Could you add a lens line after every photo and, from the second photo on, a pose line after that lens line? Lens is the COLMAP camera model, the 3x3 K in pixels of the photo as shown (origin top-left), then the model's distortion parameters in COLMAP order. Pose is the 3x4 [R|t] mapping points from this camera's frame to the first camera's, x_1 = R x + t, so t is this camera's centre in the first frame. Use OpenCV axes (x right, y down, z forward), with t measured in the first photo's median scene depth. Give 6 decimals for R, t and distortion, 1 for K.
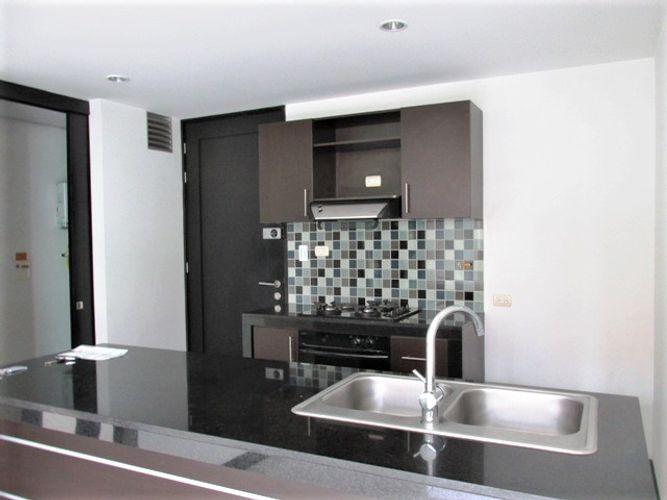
lens RADIAL K [[552.8, 0, 333.5], [0, 552.8, 250.0], [0, 0, 1]] dist [-0.046628, 0.005337]
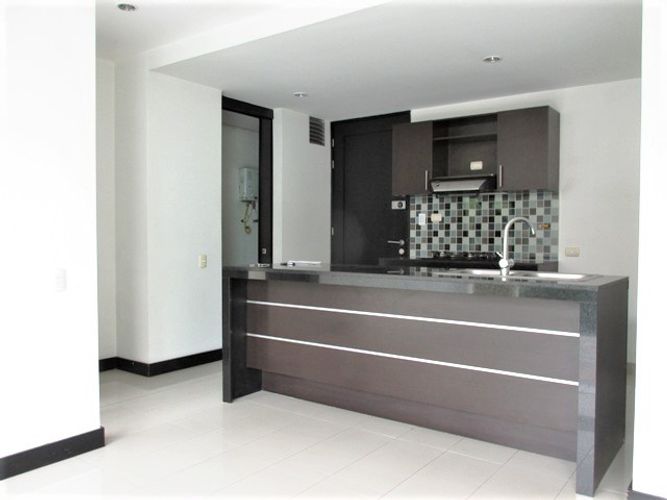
lens RADIAL K [[552.8, 0, 333.5], [0, 552.8, 250.0], [0, 0, 1]] dist [-0.046628, 0.005337]
pose [[0.984511, 0.023227, -0.173777, -0.032694], [-0.023002, 0.999730, 0.003307, 0.084302], [0.173807, 0.000741, 0.984779, -0.381990]]
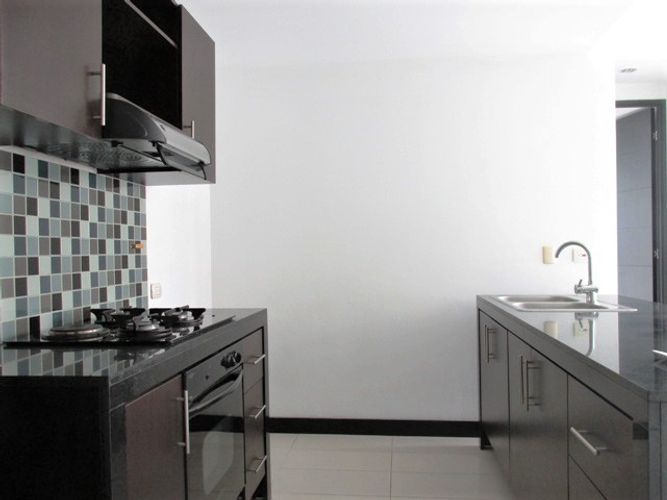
lens RADIAL K [[552.8, 0, 333.5], [0, 552.8, 250.0], [0, 0, 1]] dist [-0.046628, 0.005337]
pose [[-0.339054, -0.009955, 0.940714, -0.541810], [-0.011150, 0.999916, 0.006563, 0.022463], [-0.940701, -0.008263, -0.339137, 0.939768]]
